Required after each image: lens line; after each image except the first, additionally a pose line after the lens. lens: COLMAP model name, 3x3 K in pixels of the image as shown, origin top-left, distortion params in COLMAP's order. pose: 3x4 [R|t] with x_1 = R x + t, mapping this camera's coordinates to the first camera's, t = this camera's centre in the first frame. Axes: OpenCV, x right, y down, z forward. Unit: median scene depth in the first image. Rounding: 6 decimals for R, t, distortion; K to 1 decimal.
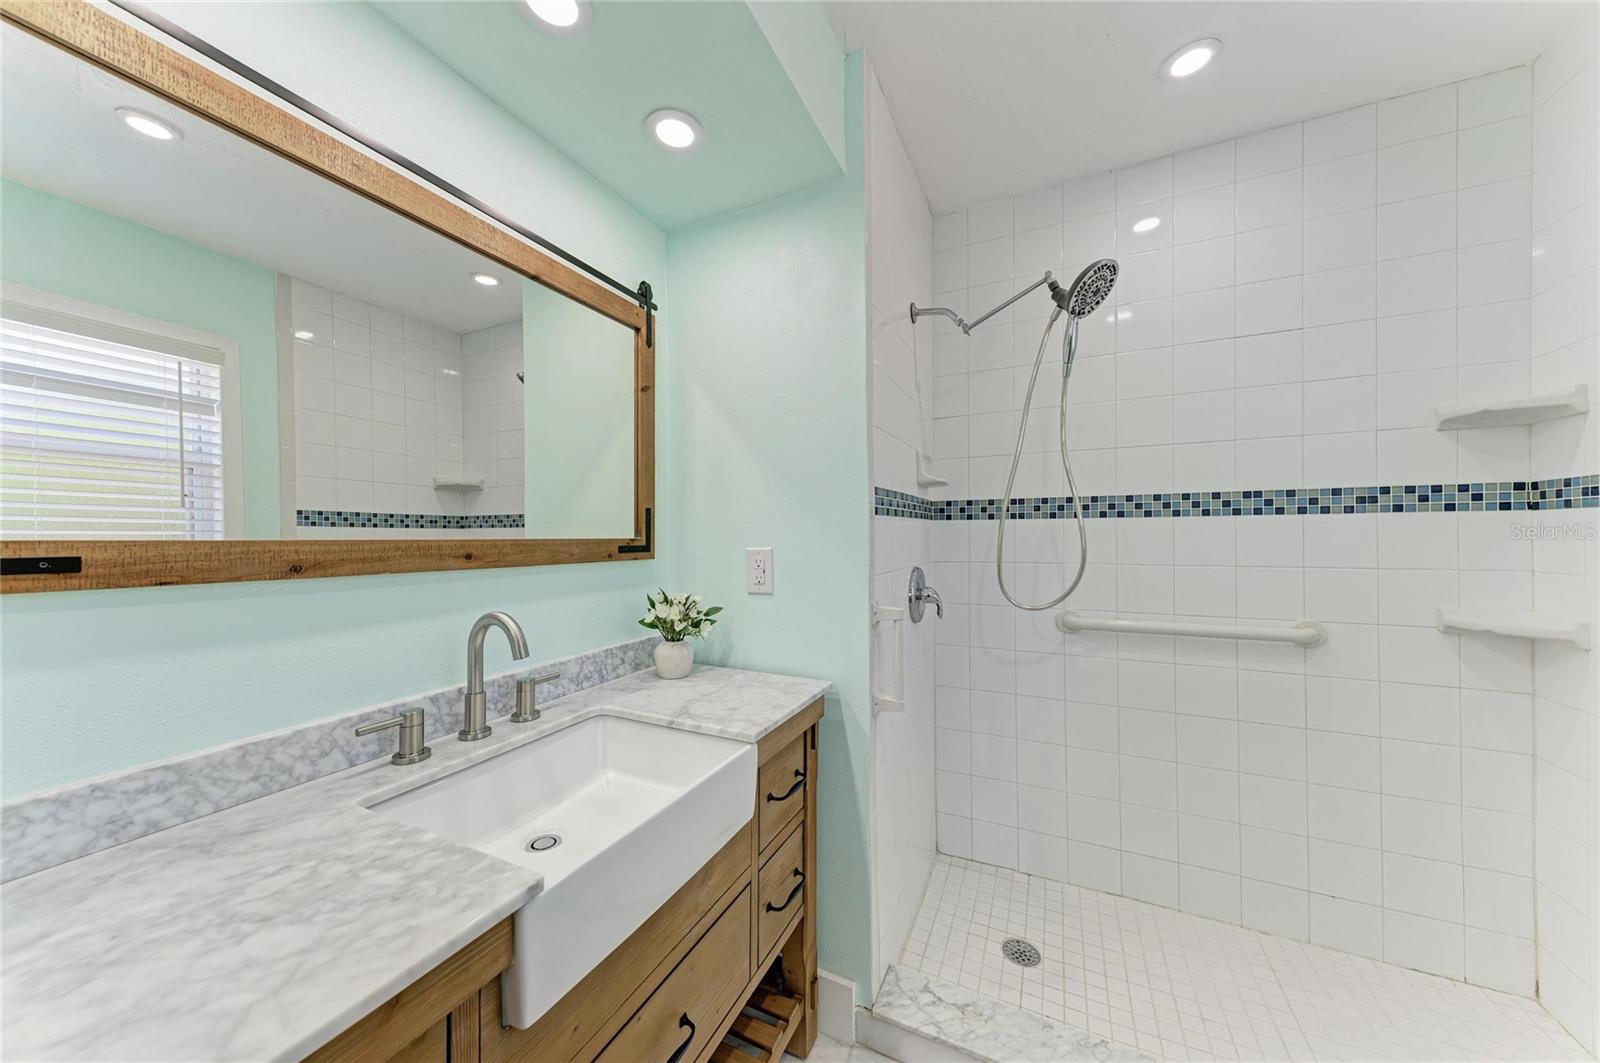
lens RADIAL K [[541.8, 0, 806.7], [0, 541.8, 532.8], [0, 0, 1]] dist [0.013306, -0.001876]
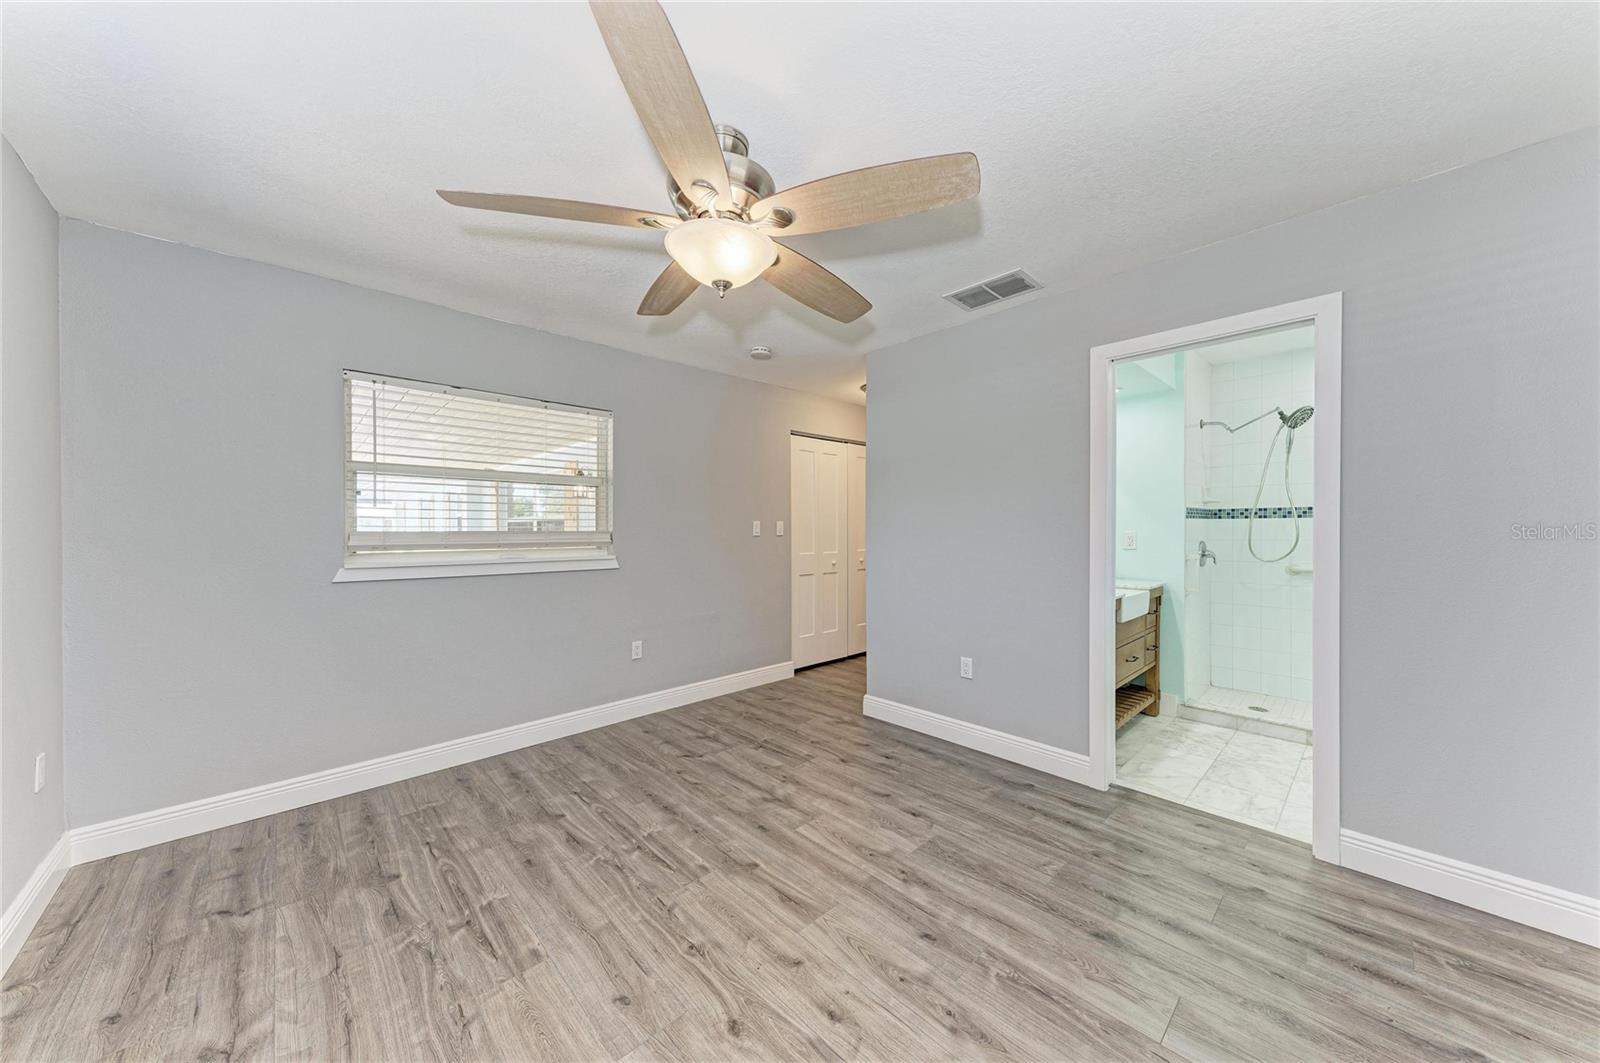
lens RADIAL K [[541.8, 0, 795.3], [0, 541.8, 534.0], [0, 0, 1]] dist [0.013306, -0.001876]
pose [[0.926608, 0.001304, -0.376027, -0.488773], [0.005204, 0.999854, 0.016292, -0.009233], [0.375994, -0.017054, 0.926465, -1.645496]]
